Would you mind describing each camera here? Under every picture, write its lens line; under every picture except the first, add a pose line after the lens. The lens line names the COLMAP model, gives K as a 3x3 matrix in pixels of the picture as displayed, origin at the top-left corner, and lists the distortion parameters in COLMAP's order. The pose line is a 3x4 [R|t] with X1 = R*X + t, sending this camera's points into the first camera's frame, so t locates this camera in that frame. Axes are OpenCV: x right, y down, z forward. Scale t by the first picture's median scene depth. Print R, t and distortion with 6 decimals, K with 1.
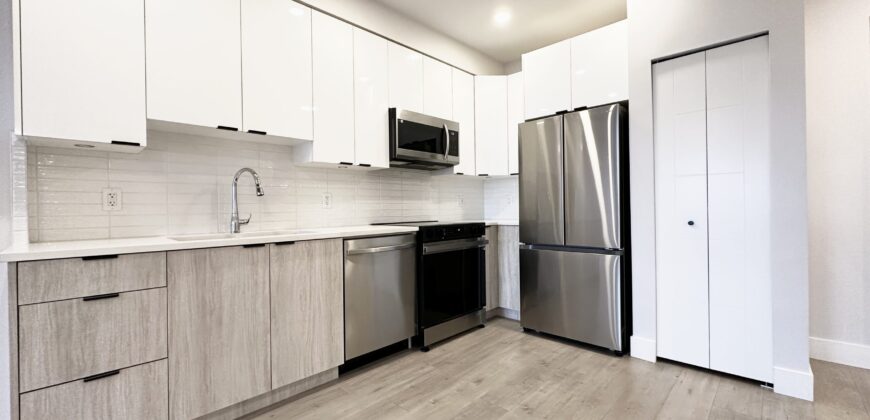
lens RADIAL K [[354.3, 0, 455.8], [0, 354.3, 207.3], [0, 0, 1]] dist [-0.000380, -0.000091]
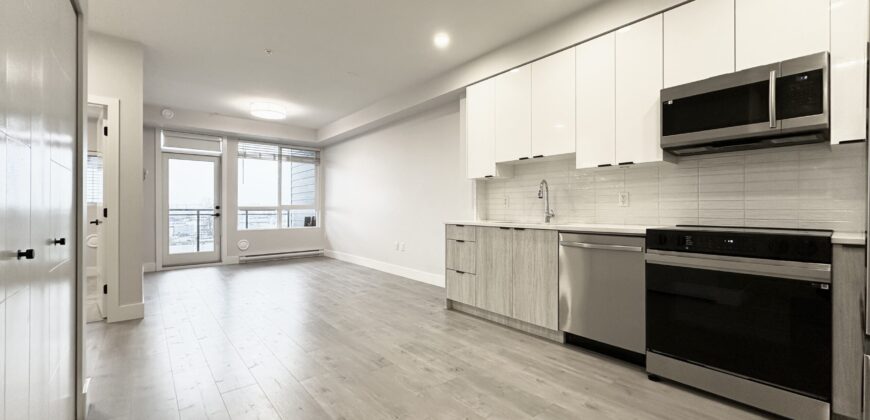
lens RADIAL K [[344.8, 0, 432.6], [0, 344.8, 208.6], [0, 0, 1]] dist [-0.000481, -0.000094]
pose [[-0.130214, 0.013012, -0.991401, 0.971816], [0.001022, 0.999915, 0.012989, -0.007407], [0.991485, 0.000678, -0.130216, 0.742335]]
